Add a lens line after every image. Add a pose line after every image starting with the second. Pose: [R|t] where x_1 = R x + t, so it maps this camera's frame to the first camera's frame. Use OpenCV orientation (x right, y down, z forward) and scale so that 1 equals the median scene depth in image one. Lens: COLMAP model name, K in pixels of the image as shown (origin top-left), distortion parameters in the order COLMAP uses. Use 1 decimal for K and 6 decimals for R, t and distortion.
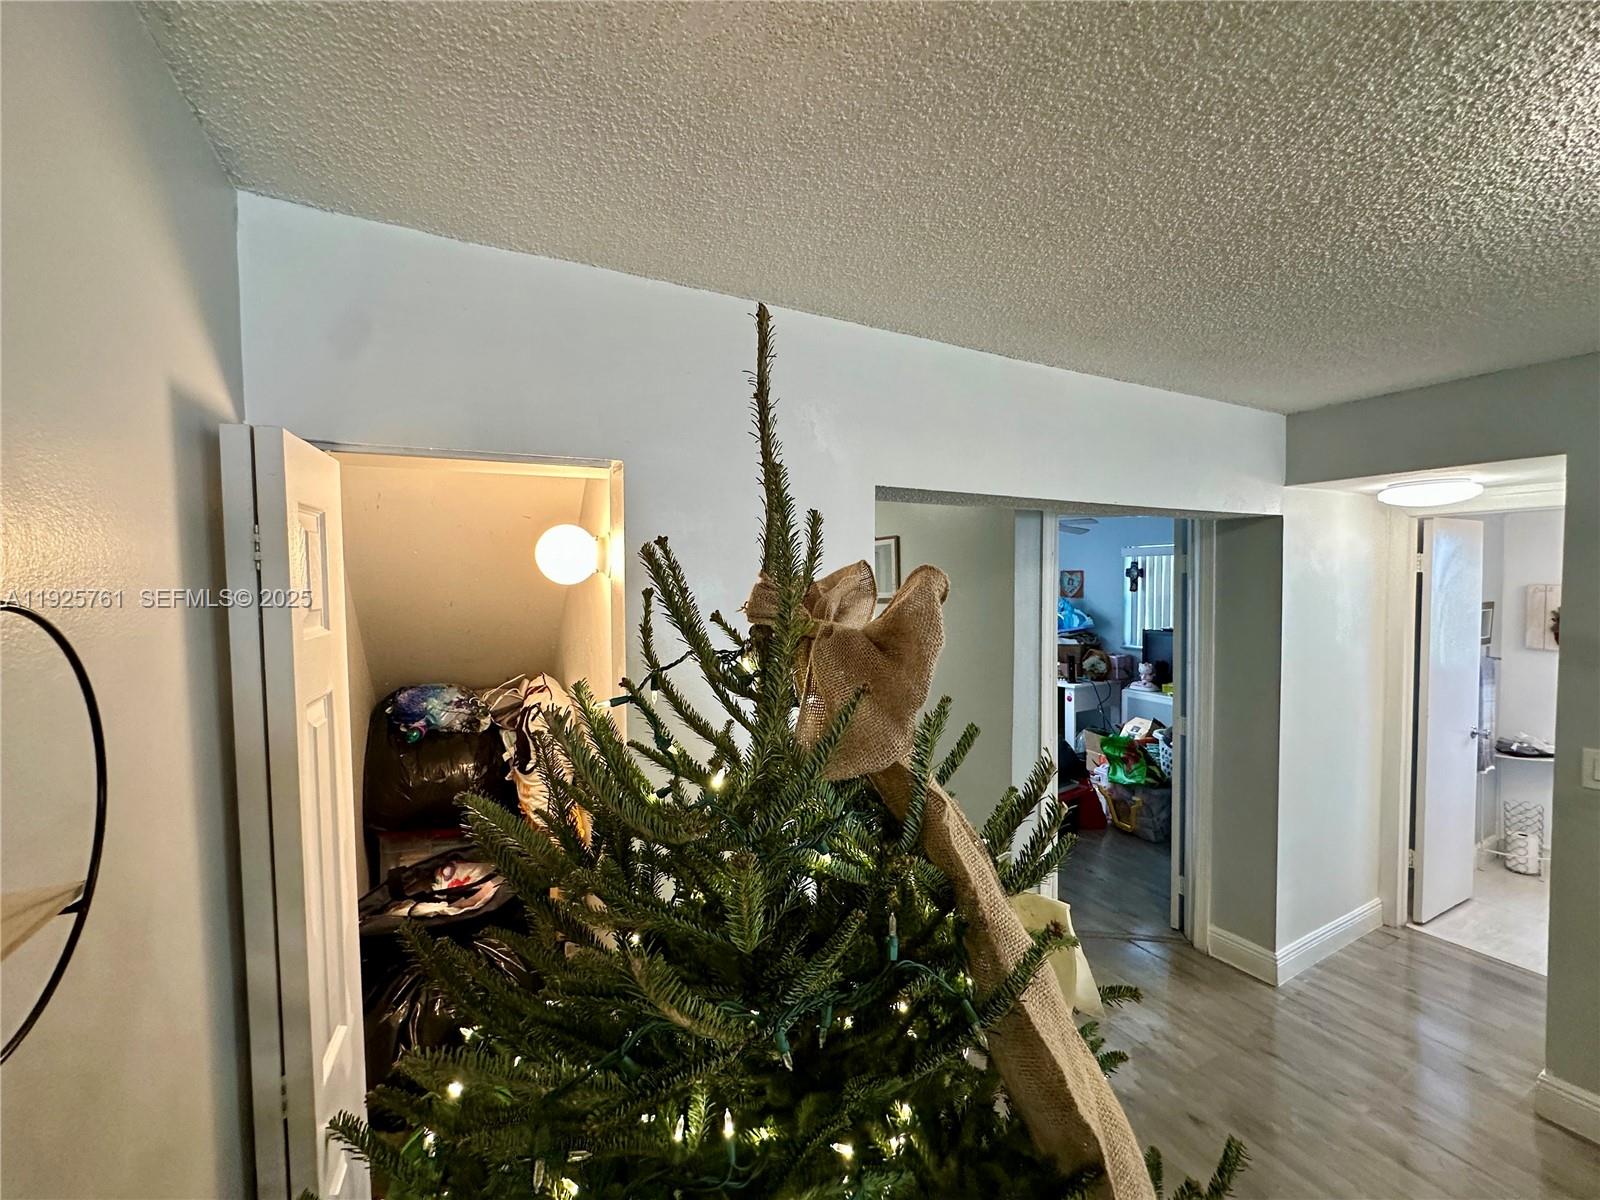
lens RADIAL K [[644.2, 0, 801.3], [0, 644.2, 601.8], [0, 0, 1]] dist [-0.003170, 0.000990]
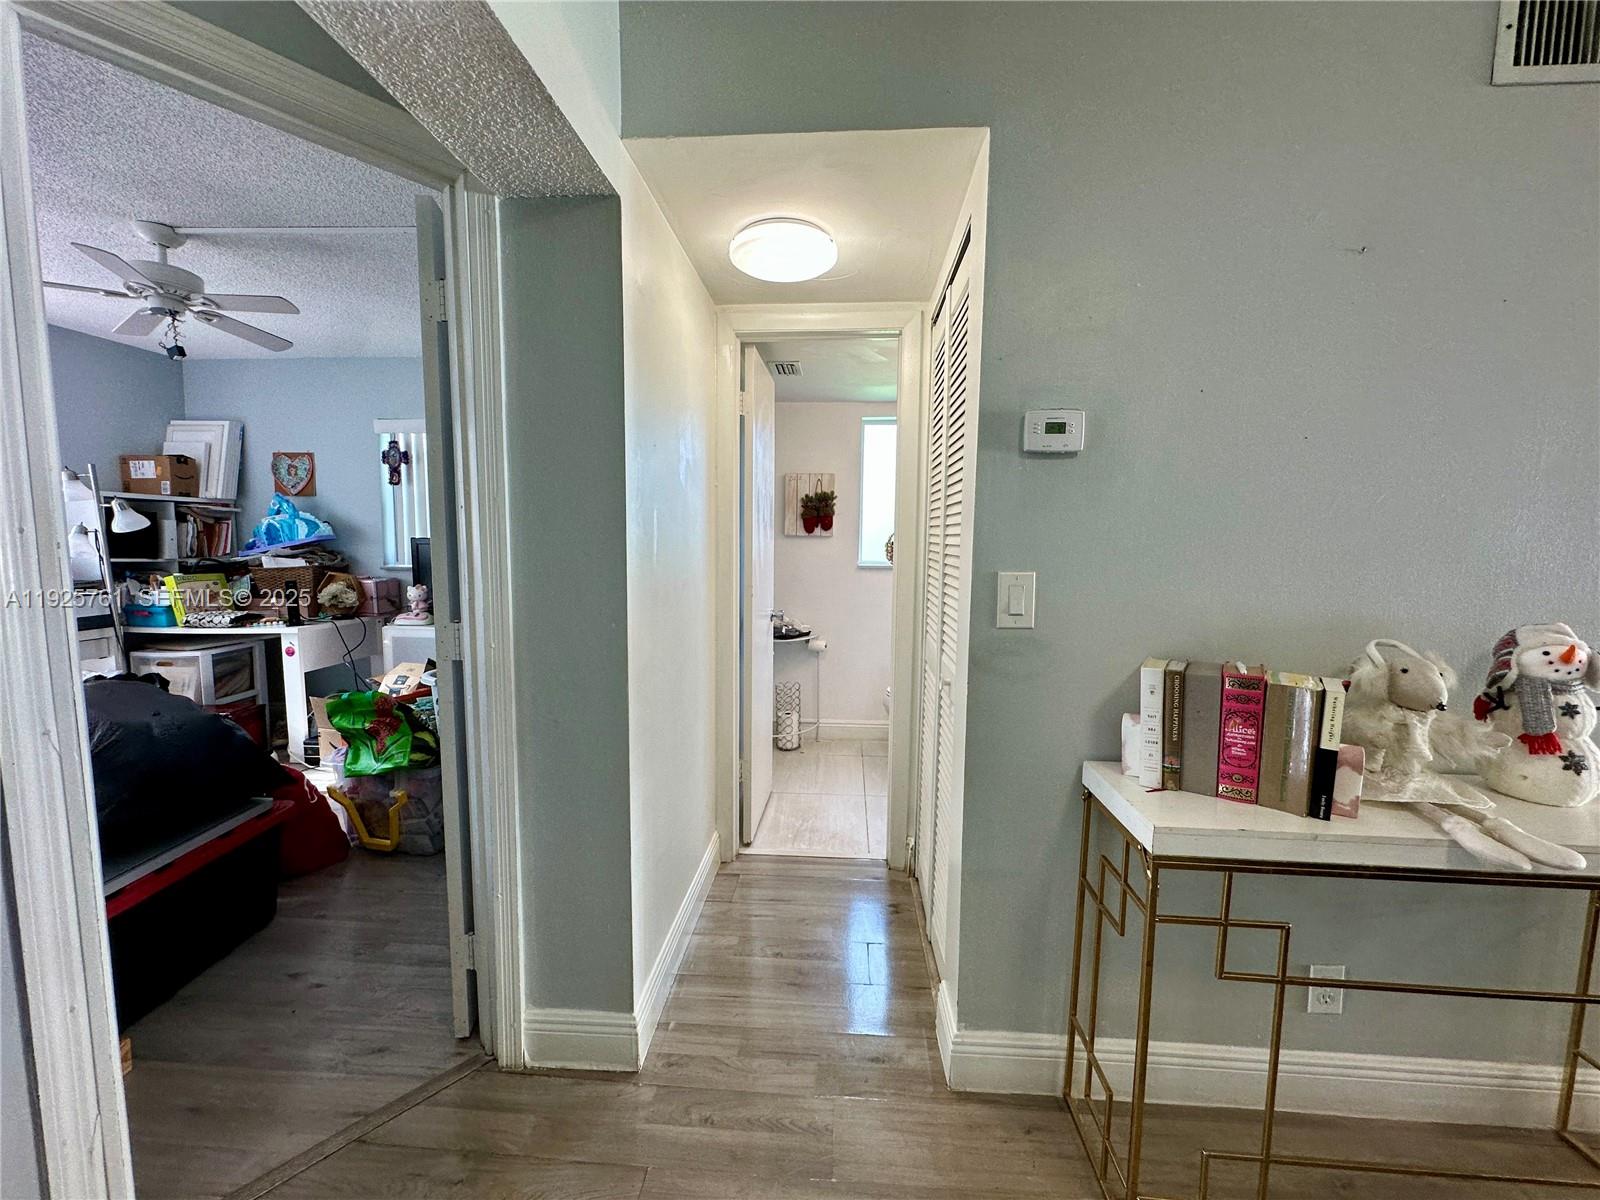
lens RADIAL K [[644.2, 0, 804.7], [0, 644.2, 599.7], [0, 0, 1]] dist [-0.003170, 0.000990]
pose [[0.535643, -0.064856, 0.841950, 0.225502], [0.014638, 0.997610, 0.067534, 0.090774], [-0.844318, -0.023849, 0.535312, 0.356894]]
